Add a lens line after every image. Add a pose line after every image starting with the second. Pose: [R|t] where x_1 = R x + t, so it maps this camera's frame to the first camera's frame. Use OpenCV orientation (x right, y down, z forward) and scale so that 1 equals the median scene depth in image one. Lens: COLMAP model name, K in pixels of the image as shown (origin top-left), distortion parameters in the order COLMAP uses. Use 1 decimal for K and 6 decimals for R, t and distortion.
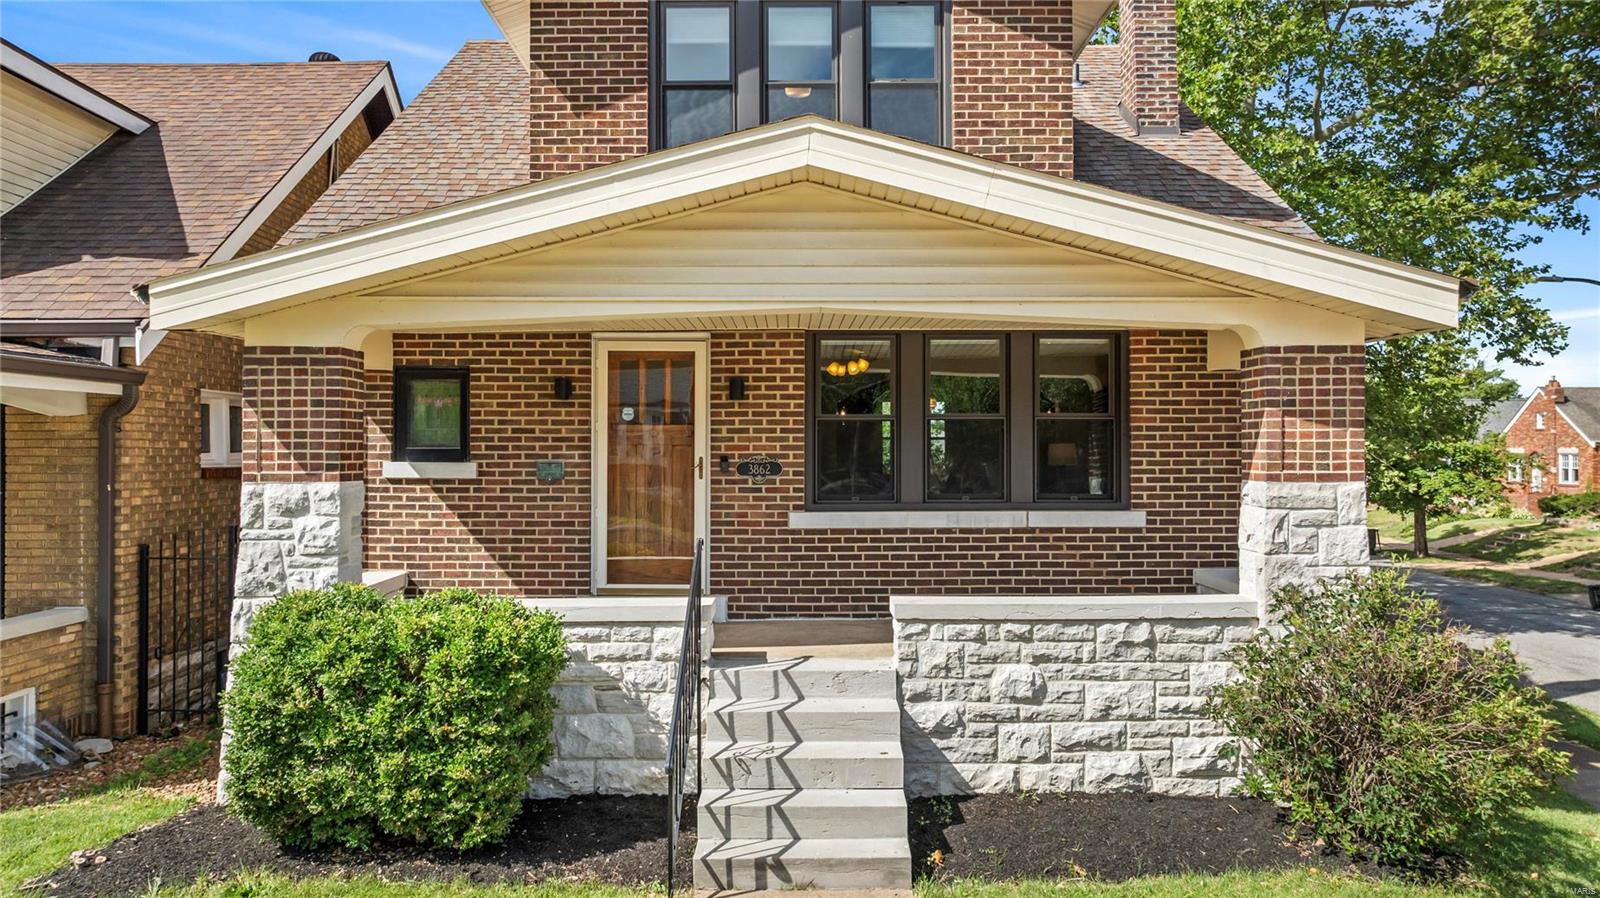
lens RADIAL K [[1132.8, 0, 802.8], [0, 1132.8, 446.3], [0, 0, 1]] dist [-0.020954, 0.001756]
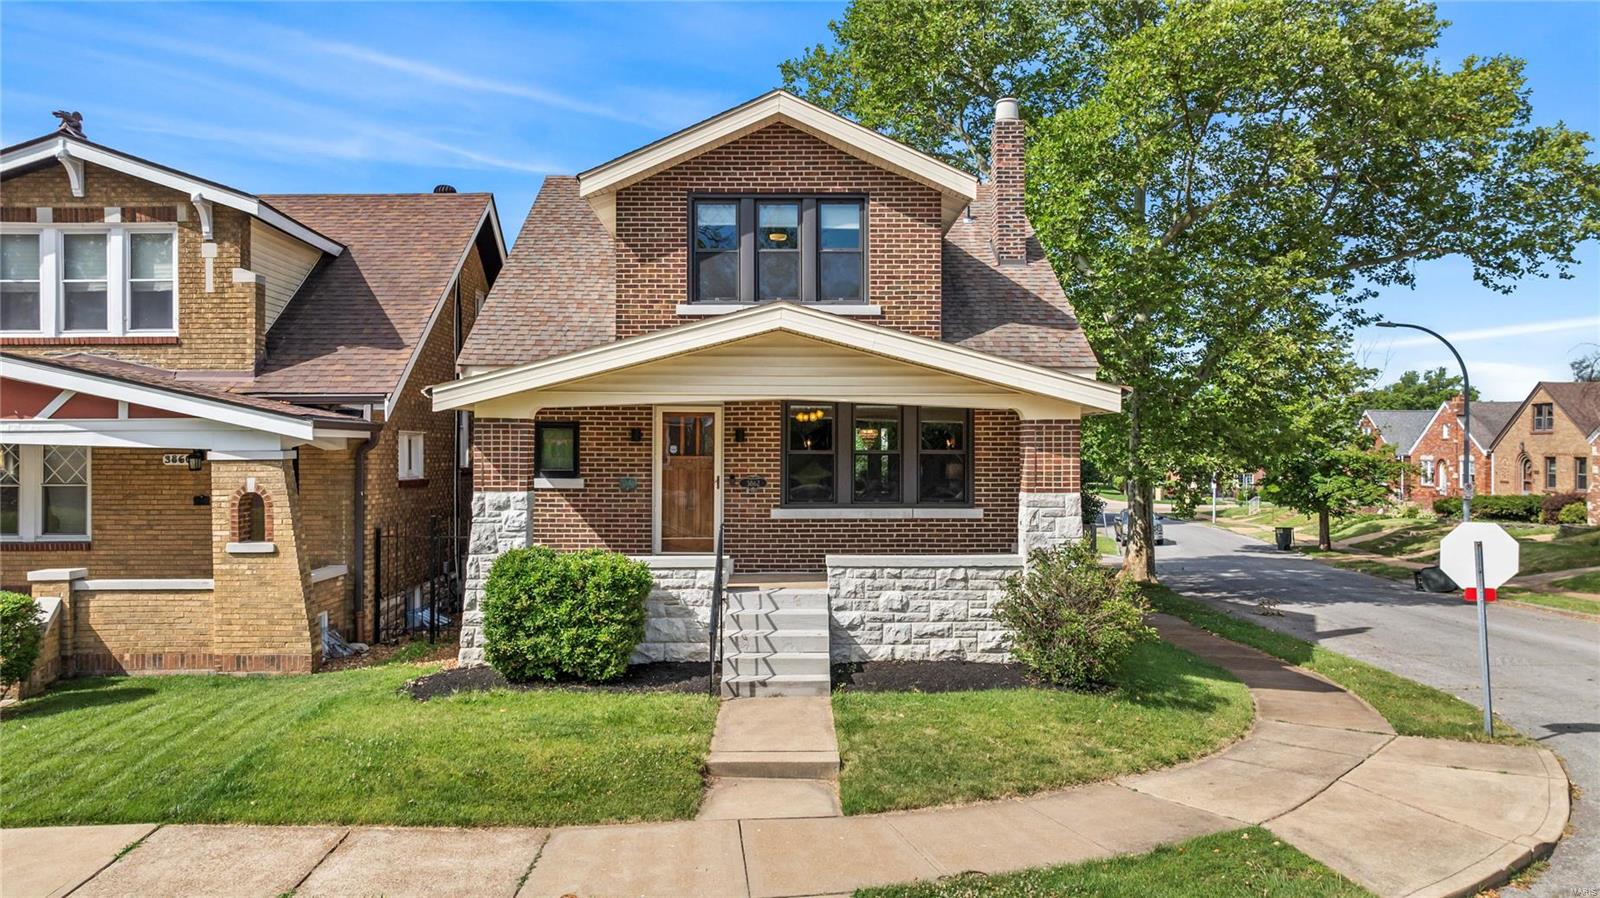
lens RADIAL K [[1132.8, 0, 798.9], [0, 1132.8, 455.7], [0, 0, 1]] dist [-0.020954, 0.001756]
pose [[0.999968, 0.002519, 0.007647, 0.018081], [-0.002580, 0.999965, 0.008006, -0.038155], [-0.007626, -0.008026, 0.999939, -0.755907]]
